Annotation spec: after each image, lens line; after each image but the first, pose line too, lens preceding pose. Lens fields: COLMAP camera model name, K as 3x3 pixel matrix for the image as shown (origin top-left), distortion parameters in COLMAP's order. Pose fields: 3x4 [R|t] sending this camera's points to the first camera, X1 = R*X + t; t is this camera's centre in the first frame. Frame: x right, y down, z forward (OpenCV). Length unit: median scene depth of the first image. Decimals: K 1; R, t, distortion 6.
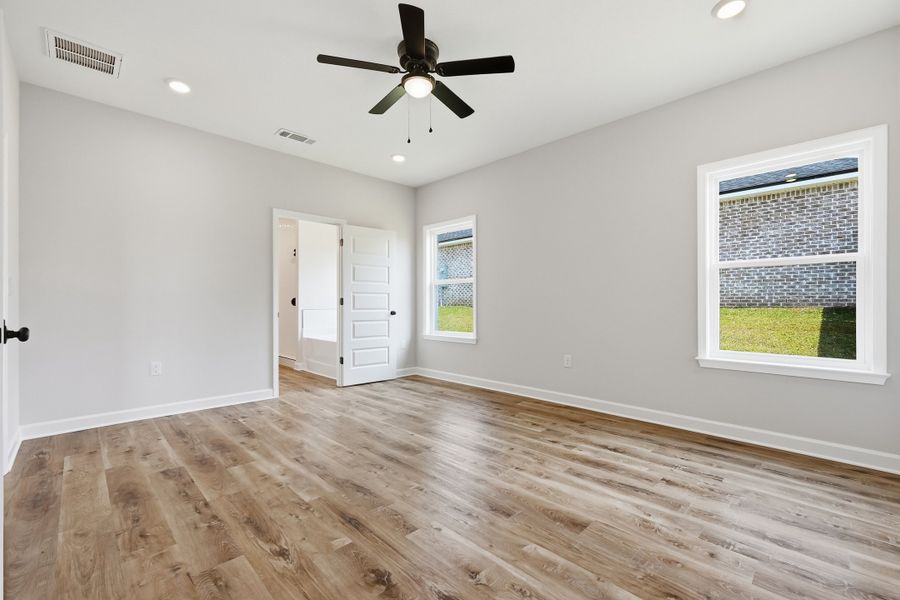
lens RADIAL K [[381.3, 0, 450.4], [0, 381.3, 305.9], [0, 0, 1]] dist [-0.003047, 0.000641]
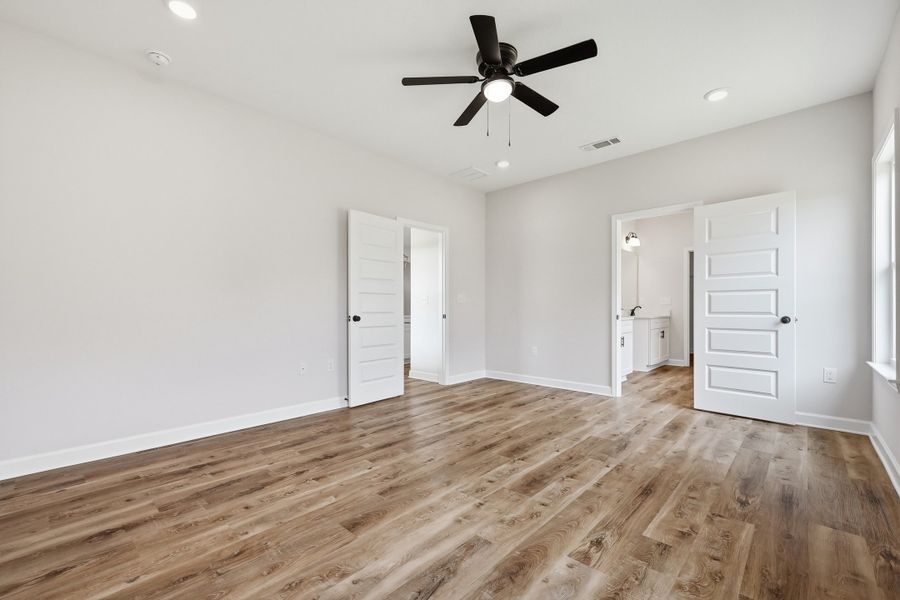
lens RADIAL K [[381.3, 0, 450.4], [0, 381.3, 305.9], [0, 0, 1]] dist [-0.003047, 0.000641]
pose [[0.043547, -0.008102, -0.999019, 0.974558], [-0.000279, 0.999967, -0.008122, 0.001102], [0.999051, 0.000633, 0.043543, 0.869977]]
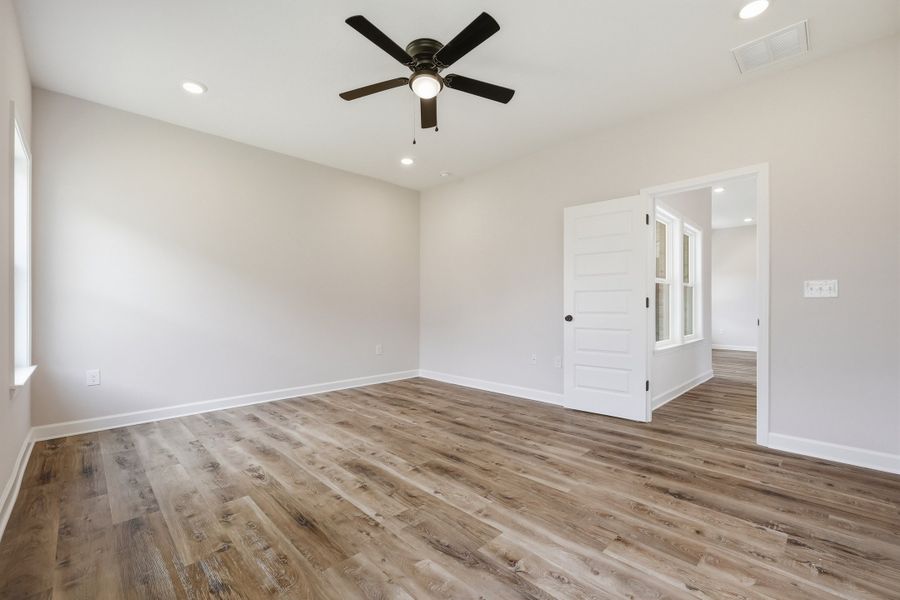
lens RADIAL K [[381.3, 0, 450.4], [0, 381.3, 305.9], [0, 0, 1]] dist [-0.003047, 0.000641]
pose [[-0.999999, 0.000857, 0.001182, -0.155894], [0.000852, 0.999991, -0.004091, -0.003070], [-0.001186, -0.004090, -0.999991, 2.093886]]
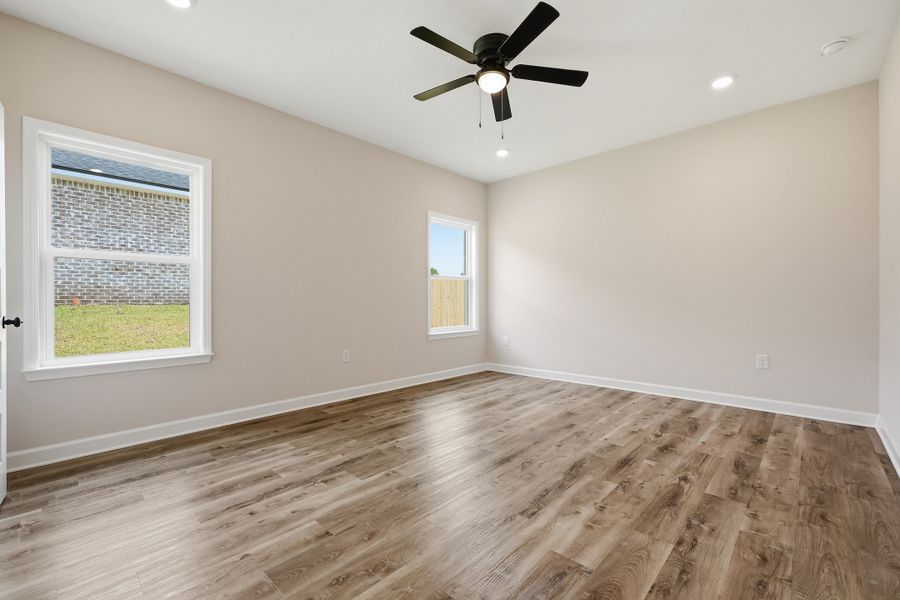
lens RADIAL K [[385.6, 0, 449.5], [0, 385.6, 301.6], [0, 0, 1]] dist [0.000497, 0.000165]
pose [[-0.036455, -0.001531, 0.999334, -1.155016], [0.004315, 0.999989, 0.001689, -0.000672], [-0.999326, 0.004374, -0.036448, 1.211827]]
